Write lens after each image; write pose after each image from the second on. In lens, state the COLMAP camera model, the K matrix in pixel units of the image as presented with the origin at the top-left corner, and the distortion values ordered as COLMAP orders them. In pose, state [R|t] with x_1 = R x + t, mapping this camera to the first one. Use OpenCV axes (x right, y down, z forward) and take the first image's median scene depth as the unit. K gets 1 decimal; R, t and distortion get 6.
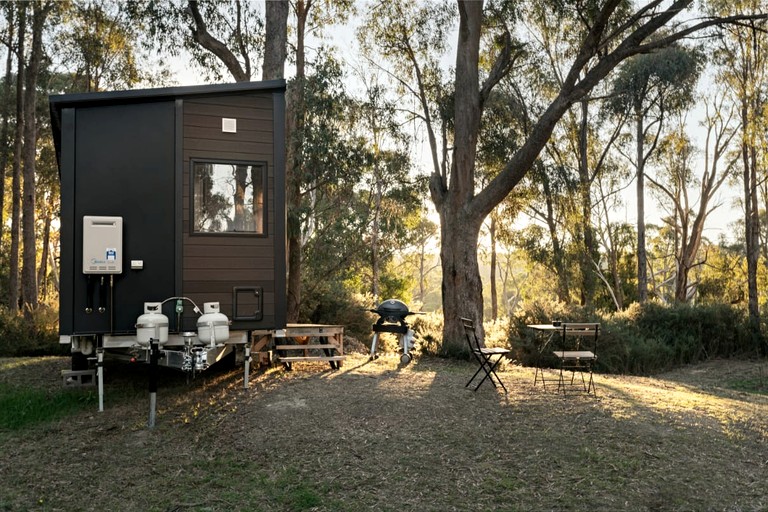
lens RADIAL K [[756.5, 0, 381.5], [0, 756.5, 256.5], [0, 0, 1]] dist [0.001695, 0.000000]
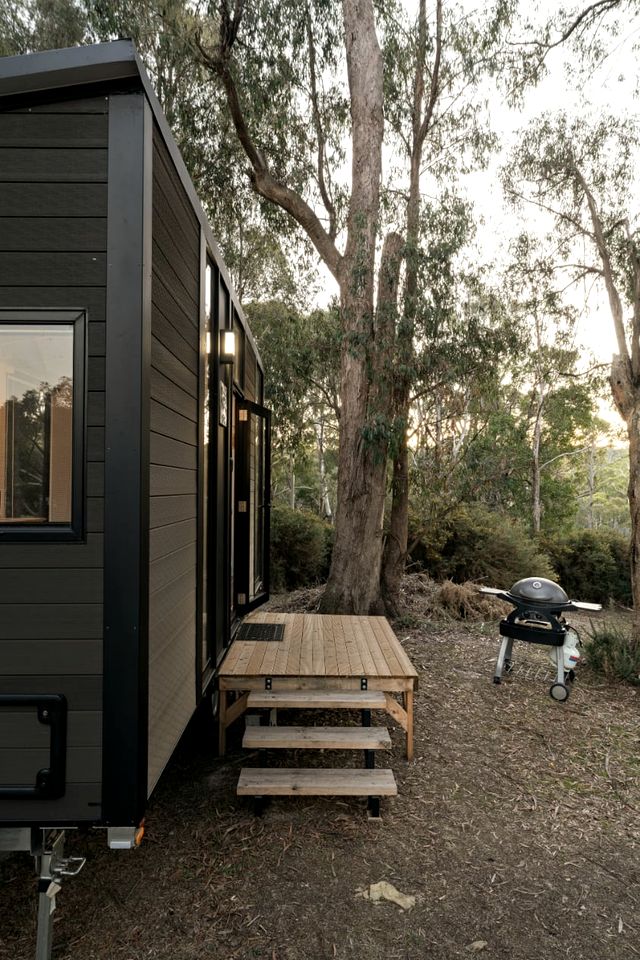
lens RADIAL K [[587.0, 0, 317.2], [0, 587.0, 476.6], [0, 0, 1]] dist [0.009061, 0.000912]
pose [[0.927983, 0.009387, -0.372505, 0.019268], [0.009153, 0.998807, 0.047971, -0.032795], [0.372511, -0.047926, 0.926789, 0.406785]]
